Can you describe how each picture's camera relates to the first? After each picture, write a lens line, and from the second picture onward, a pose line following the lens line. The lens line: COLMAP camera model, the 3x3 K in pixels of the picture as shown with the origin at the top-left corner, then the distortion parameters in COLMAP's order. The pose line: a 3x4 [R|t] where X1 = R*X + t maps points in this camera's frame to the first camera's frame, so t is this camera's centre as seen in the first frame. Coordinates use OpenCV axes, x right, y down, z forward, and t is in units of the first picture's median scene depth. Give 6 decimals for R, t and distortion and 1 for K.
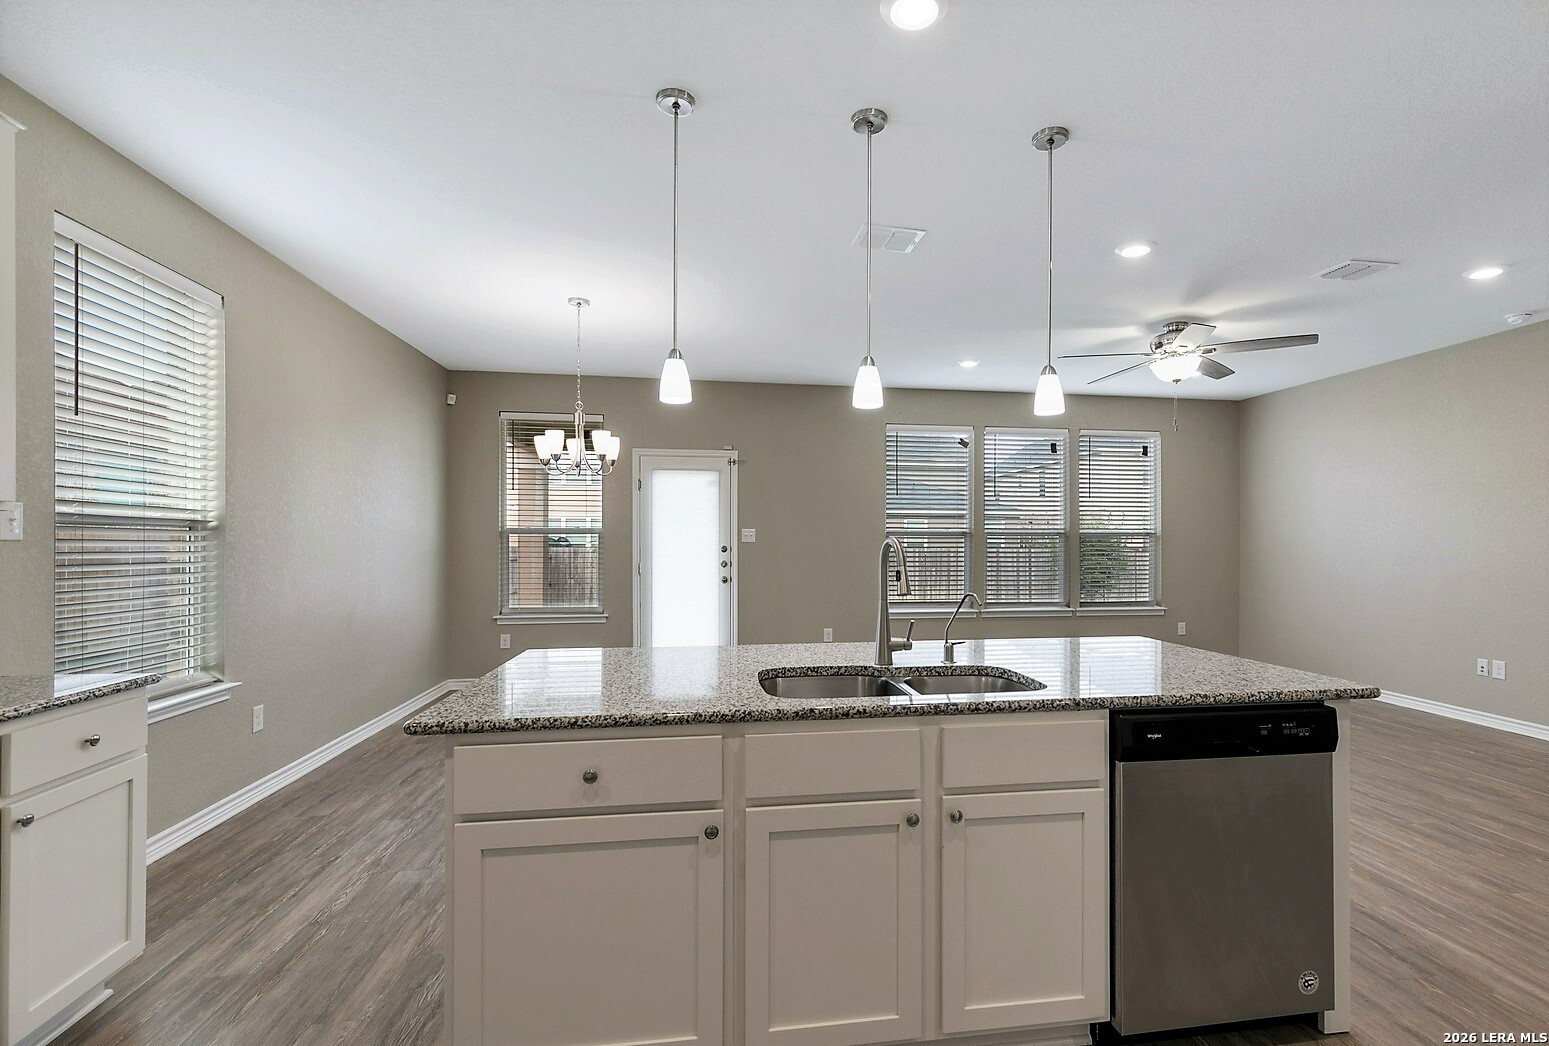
lens RADIAL K [[716.1, 0, 783.0], [0, 716.1, 536.3], [0, 0, 1]] dist [-0.015851, -0.000132]
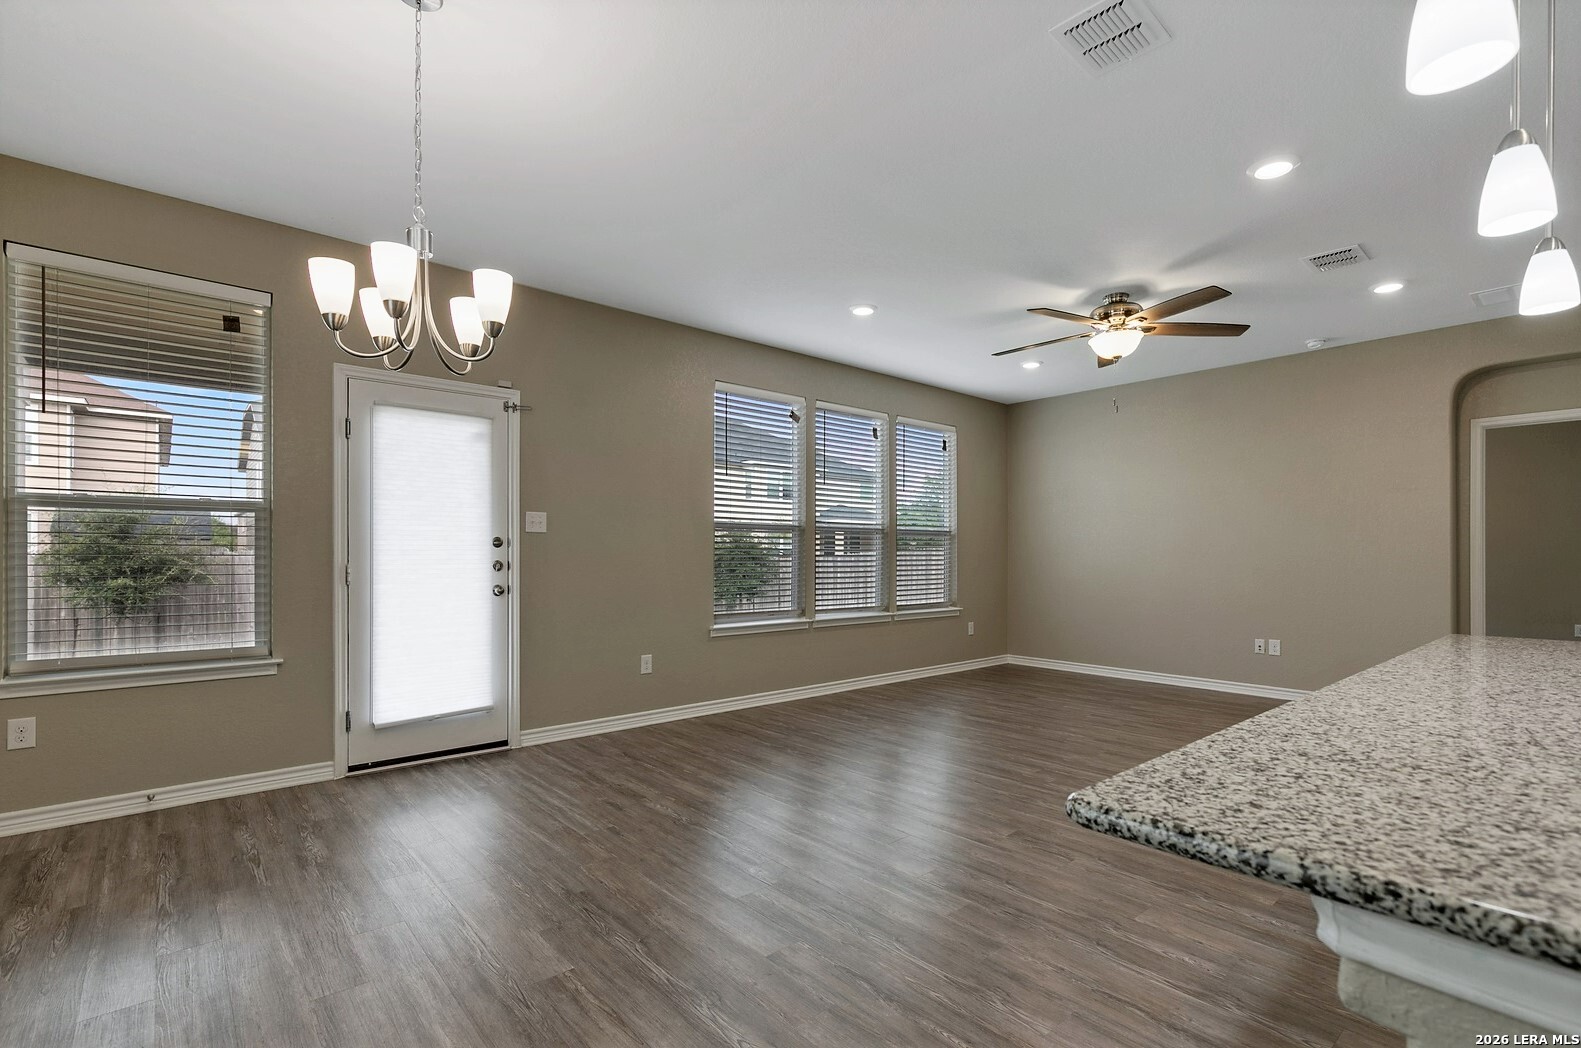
lens RADIAL K [[742.8, 0, 790.1], [0, 742.8, 553.5], [0, 0, 1]] dist [0.001683, -0.000141]
pose [[0.829411, 0.001504, 0.558637, -0.241473], [-0.005380, 0.999972, 0.005296, 0.023381], [-0.558613, -0.007398, 0.829395, 0.312216]]
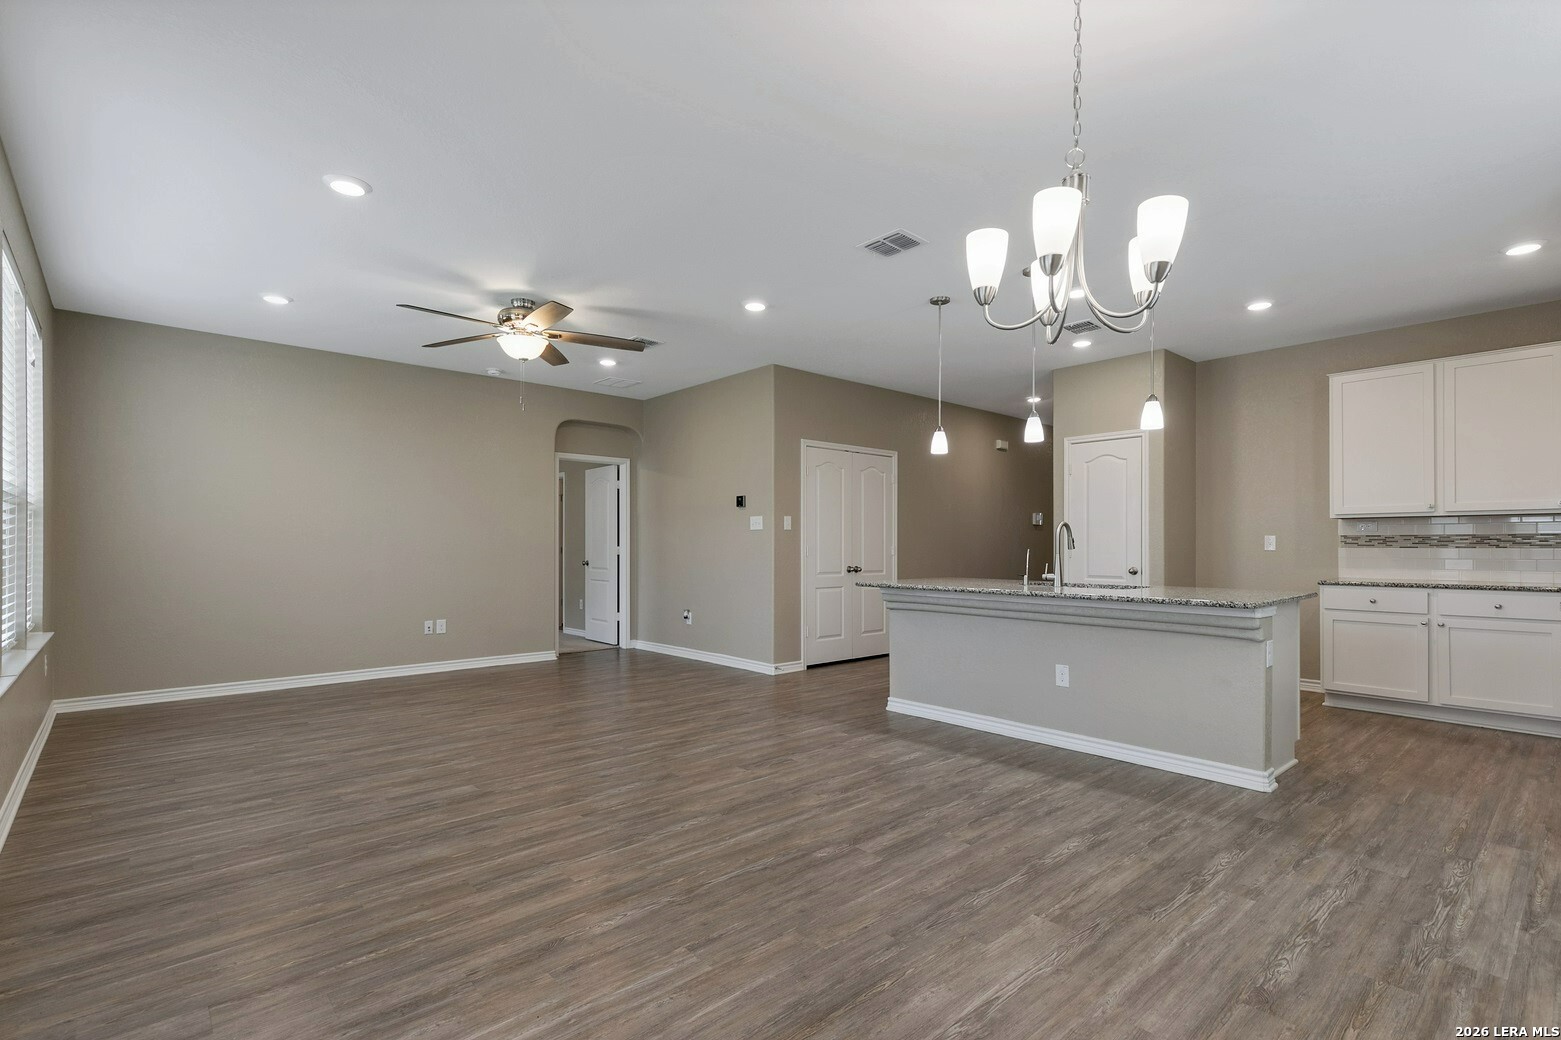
lens RADIAL K [[745.5, 0, 805.1], [0, 745.5, 546.8], [0, 0, 1]] dist [0.002345, -0.000780]
pose [[-0.599718, -0.003661, 0.800203, -0.362260], [-0.007095, 0.999975, -0.000743, 0.027143], [-0.800180, -0.006123, -0.599729, 0.937919]]
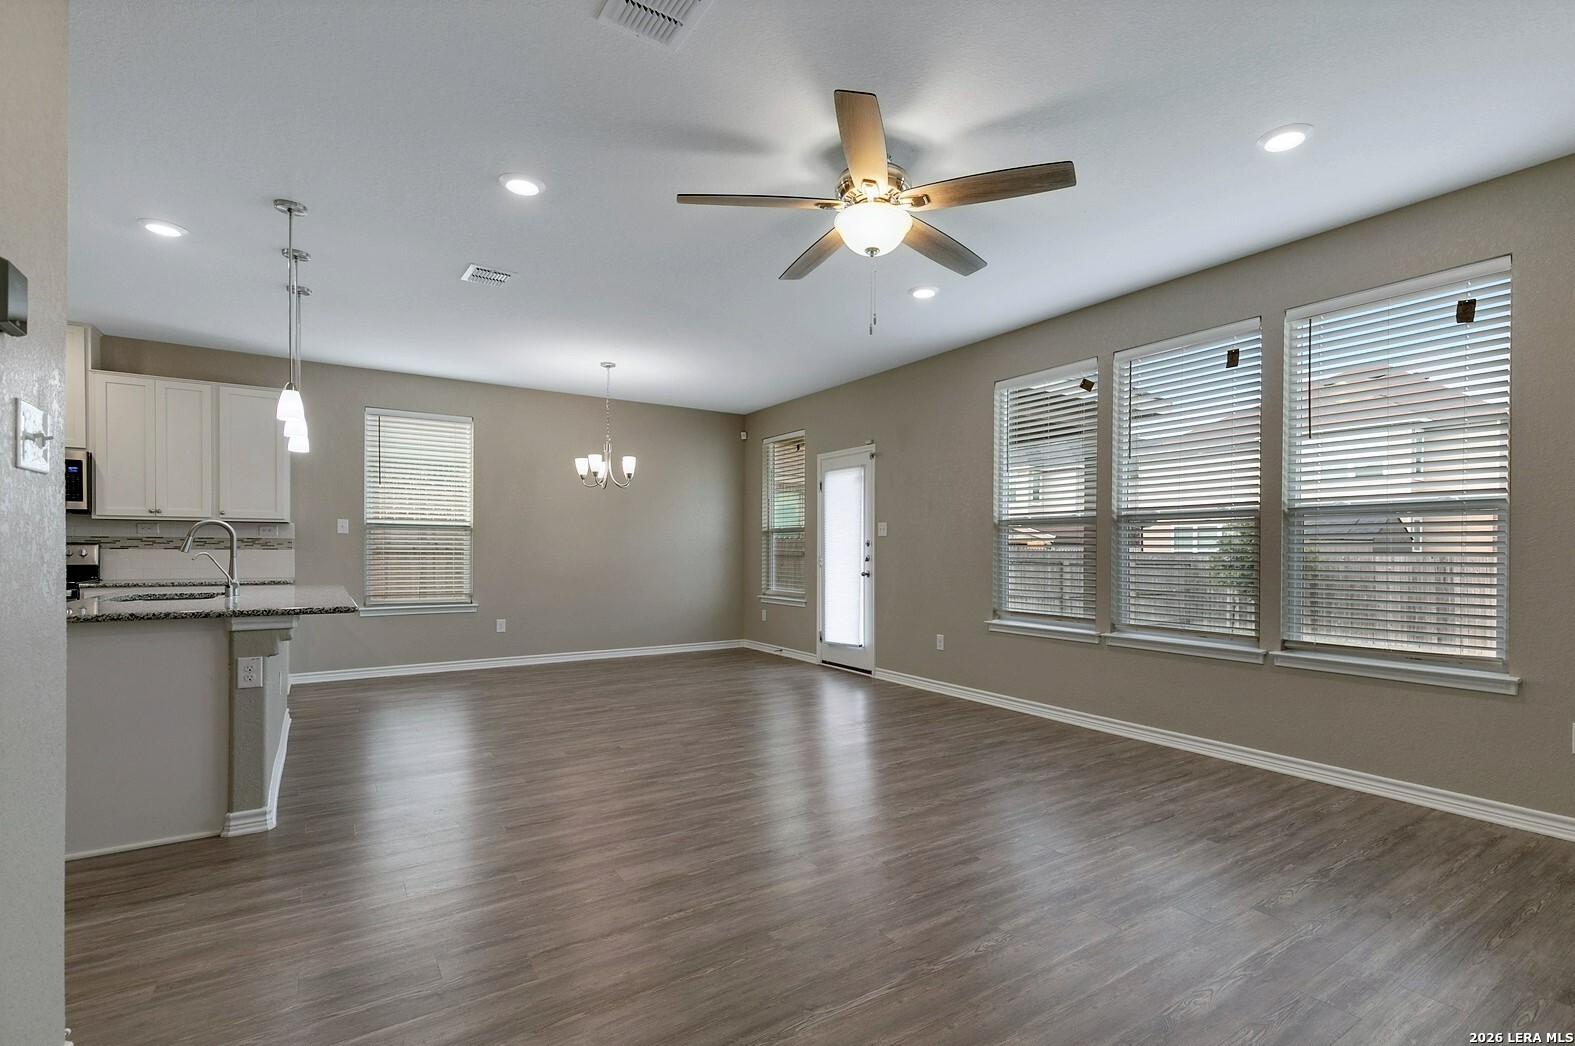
lens RADIAL K [[692.3, 0, 796.8], [0, 692.3, 552.2], [0, 0, 1]] dist [0.000627, -0.000015]
pose [[0.449404, 0.001372, -0.893328, 0.757758], [0.002926, 0.999991, 0.003008, 0.027417], [0.893324, -0.003966, 0.449396, 0.486717]]
